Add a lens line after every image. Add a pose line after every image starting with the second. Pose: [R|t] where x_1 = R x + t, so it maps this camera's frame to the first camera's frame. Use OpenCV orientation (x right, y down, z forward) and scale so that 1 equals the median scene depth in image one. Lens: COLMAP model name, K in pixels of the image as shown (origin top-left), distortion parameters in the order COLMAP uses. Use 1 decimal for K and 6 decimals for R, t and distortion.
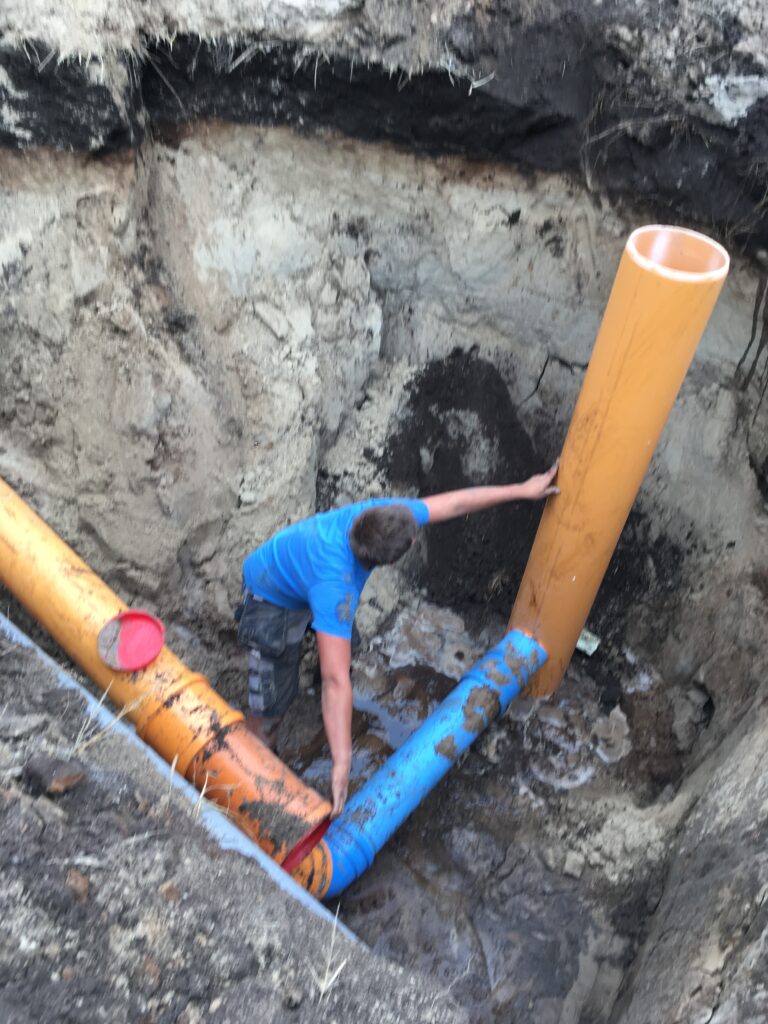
lens RADIAL K [[868.9, 0, 384.0], [0, 868.9, 512.0], [0, 0, 1]] dist [0.090302, -0.156658]
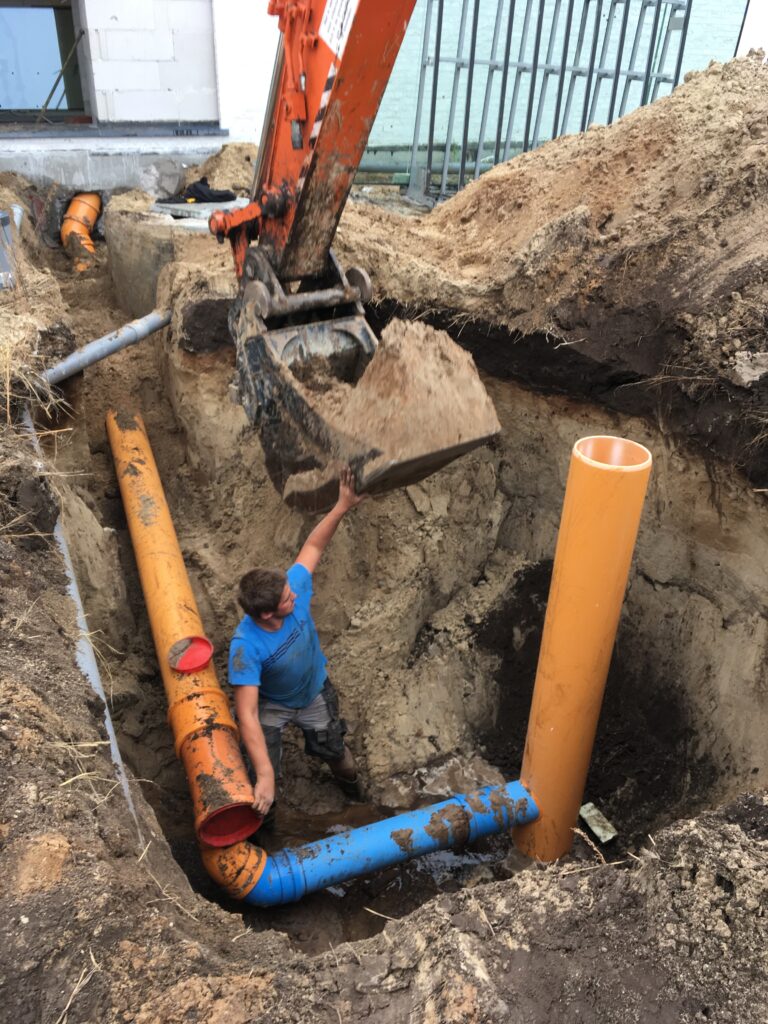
lens RADIAL K [[870.2, 0, 384.0], [0, 870.2, 512.0], [0, 0, 1]] dist [-0.004384, -0.007998]
pose [[0.887913, 0.165608, -0.429167, 0.417831], [-0.292106, 0.923697, -0.247906, 0.144032], [0.355365, 0.345482, 0.868538, -0.146039]]
